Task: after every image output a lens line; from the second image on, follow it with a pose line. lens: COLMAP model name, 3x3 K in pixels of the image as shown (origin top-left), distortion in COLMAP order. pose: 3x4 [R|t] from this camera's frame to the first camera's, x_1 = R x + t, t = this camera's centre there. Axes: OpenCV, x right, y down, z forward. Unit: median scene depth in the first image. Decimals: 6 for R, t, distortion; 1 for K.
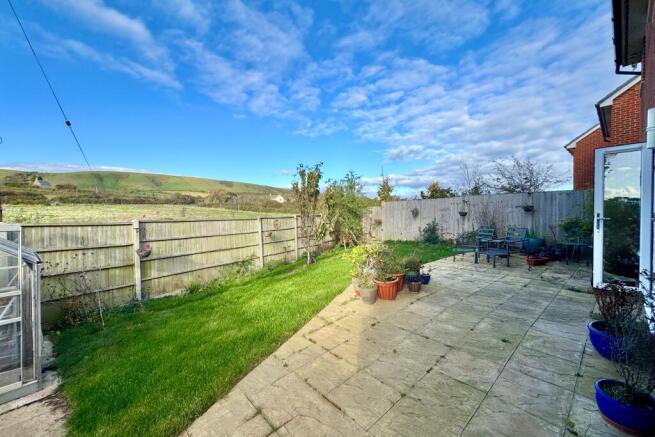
lens RADIAL K [[260.6, 0, 330.0], [0, 260.6, 216.0], [0, 0, 1]] dist [-0.003503, -0.000170]
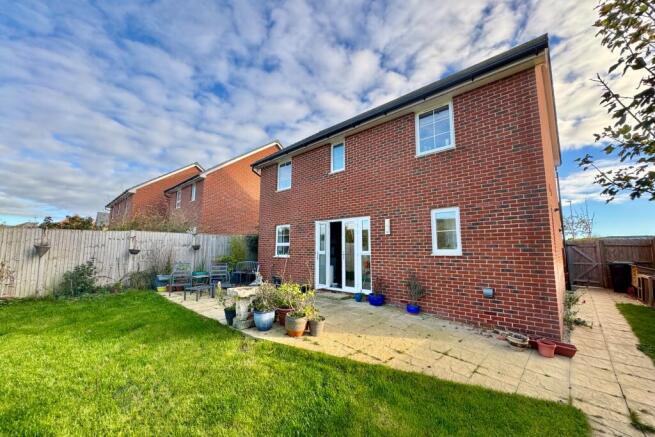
lens RADIAL K [[260.6, 0, 328.7], [0, 260.6, 220.8], [0, 0, 1]] dist [-0.003503, -0.000170]
pose [[-0.112768, 0.122526, 0.986038, -1.098789], [0.005266, 0.992428, -0.122718, -0.002819], [-0.993607, -0.008647, -0.112560, 1.209172]]
